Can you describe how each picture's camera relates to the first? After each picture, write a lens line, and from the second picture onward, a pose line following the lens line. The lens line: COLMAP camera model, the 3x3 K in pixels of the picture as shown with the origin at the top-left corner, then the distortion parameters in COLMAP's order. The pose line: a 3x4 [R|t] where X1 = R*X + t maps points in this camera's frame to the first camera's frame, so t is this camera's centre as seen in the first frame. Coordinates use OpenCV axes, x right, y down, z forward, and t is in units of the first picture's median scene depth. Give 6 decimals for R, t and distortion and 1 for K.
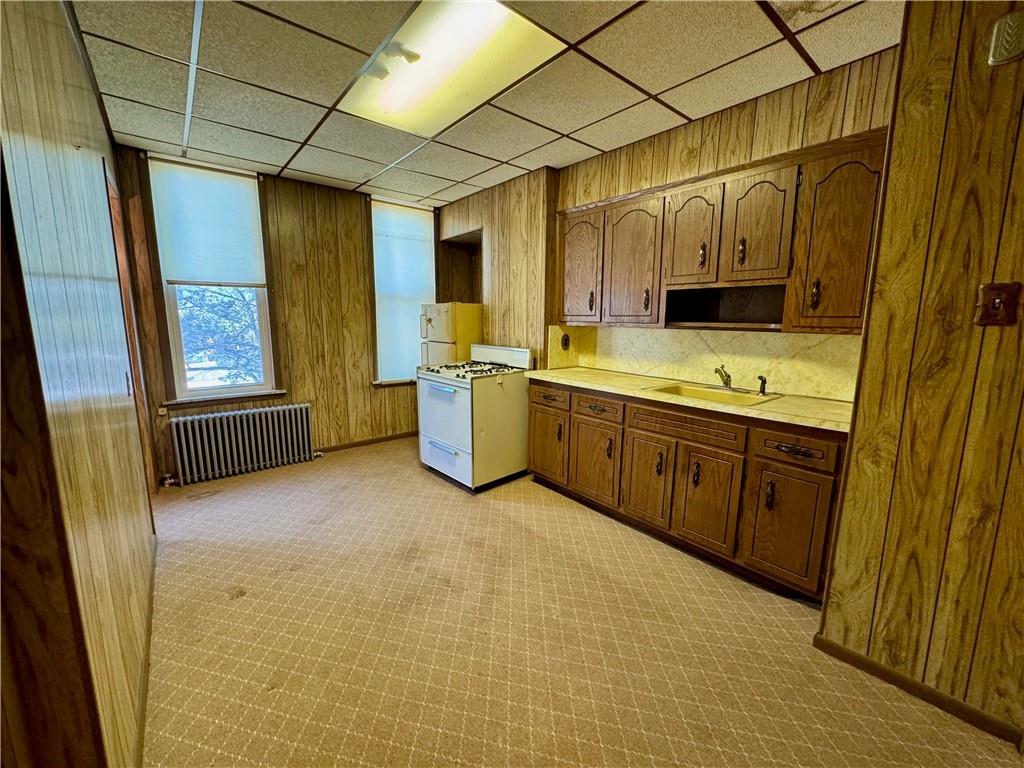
lens RADIAL K [[408.8, 0, 510.5], [0, 408.8, 382.3], [0, 0, 1]] dist [-0.000712, -0.000193]
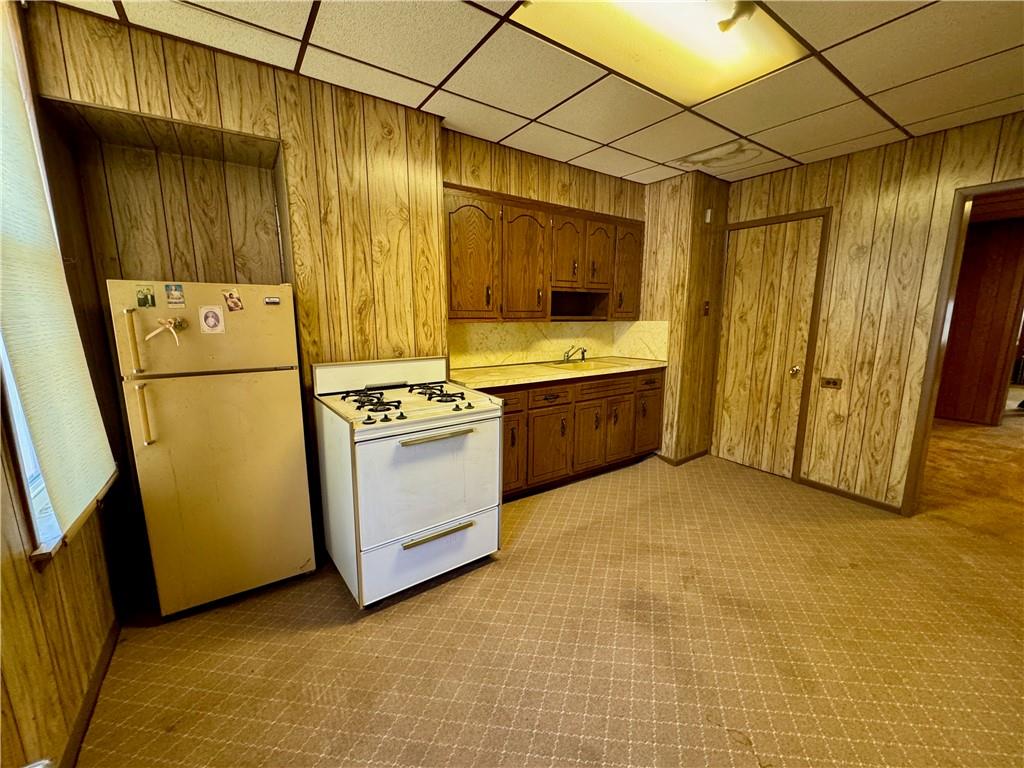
lens RADIAL K [[408.8, 0, 515.1], [0, 408.8, 381.7], [0, 0, 1]] dist [-0.000712, -0.000193]
pose [[0.084980, -0.178149, 0.980327, -0.888525], [0.150570, 0.974883, 0.164108, -0.176167], [-0.984940, 0.133662, 0.109669, 1.005924]]
